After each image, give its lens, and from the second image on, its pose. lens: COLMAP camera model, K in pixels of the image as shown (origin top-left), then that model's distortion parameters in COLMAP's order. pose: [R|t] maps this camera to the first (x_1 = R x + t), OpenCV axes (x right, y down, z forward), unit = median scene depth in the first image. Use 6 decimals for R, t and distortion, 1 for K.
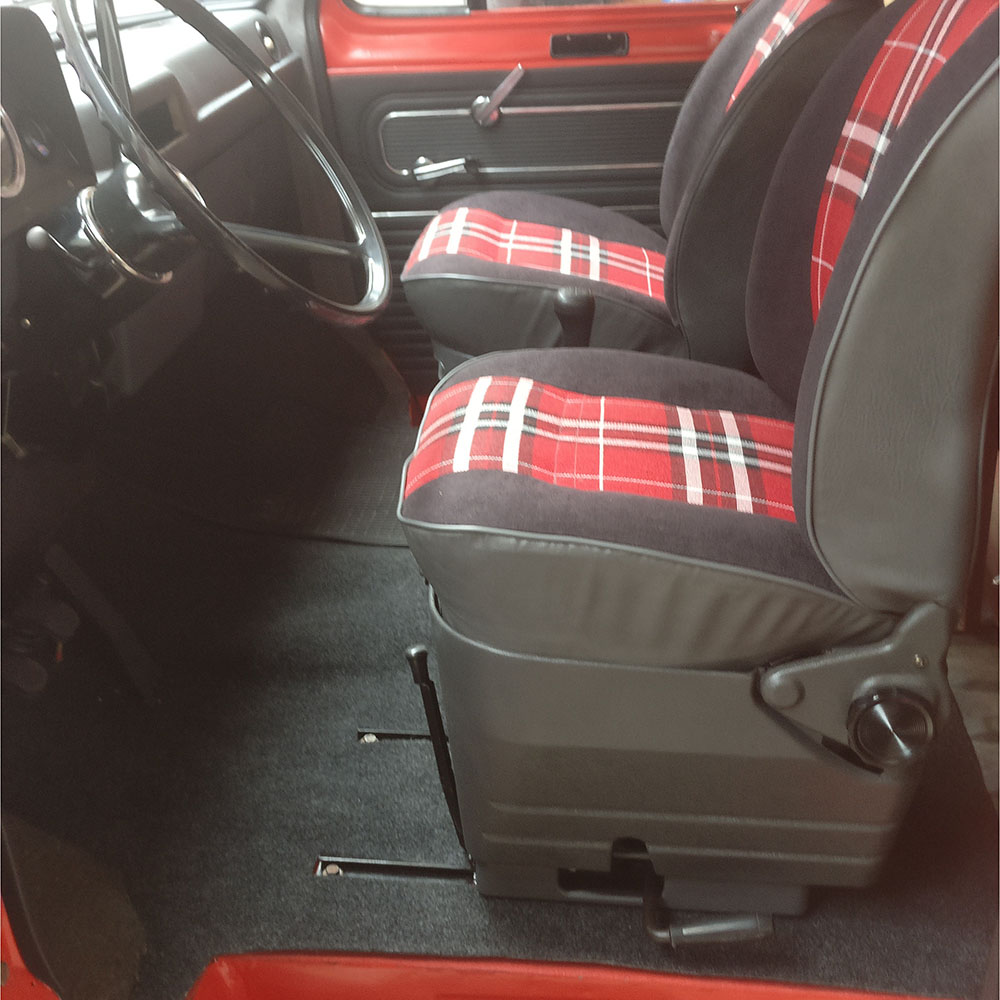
lens RADIAL K [[1326.2, 0, 500.0], [0, 1326.2, 500.0], [0, 0, 1]] dist [0.002987, -0.054021]
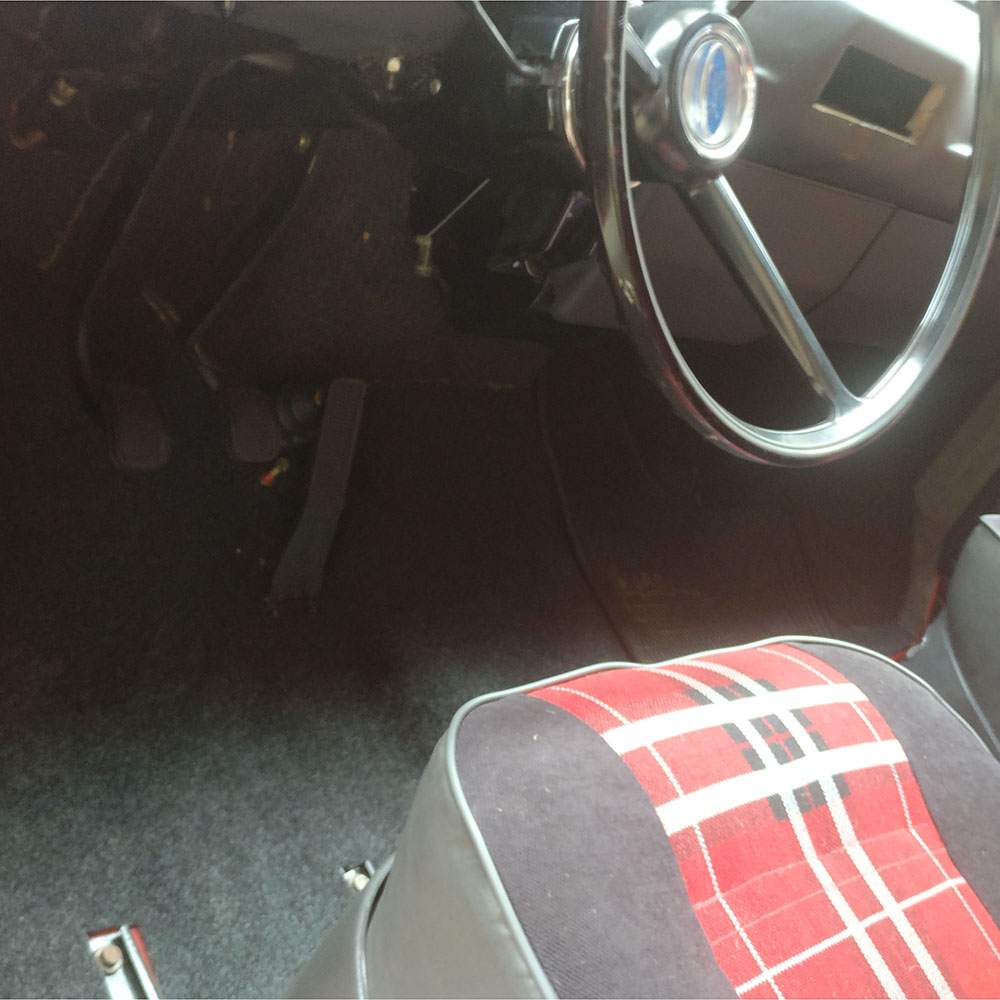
lens RADIAL K [[1326.2, 0, 500.0], [0, 1326.2, 500.0], [0, 0, 1]] dist [0.002987, -0.054021]
pose [[0.539351, 0.737423, -0.406581, 0.083802], [-0.755567, 0.636961, 0.152969, -0.120986], [0.371779, 0.224695, 0.900718, 0.412550]]
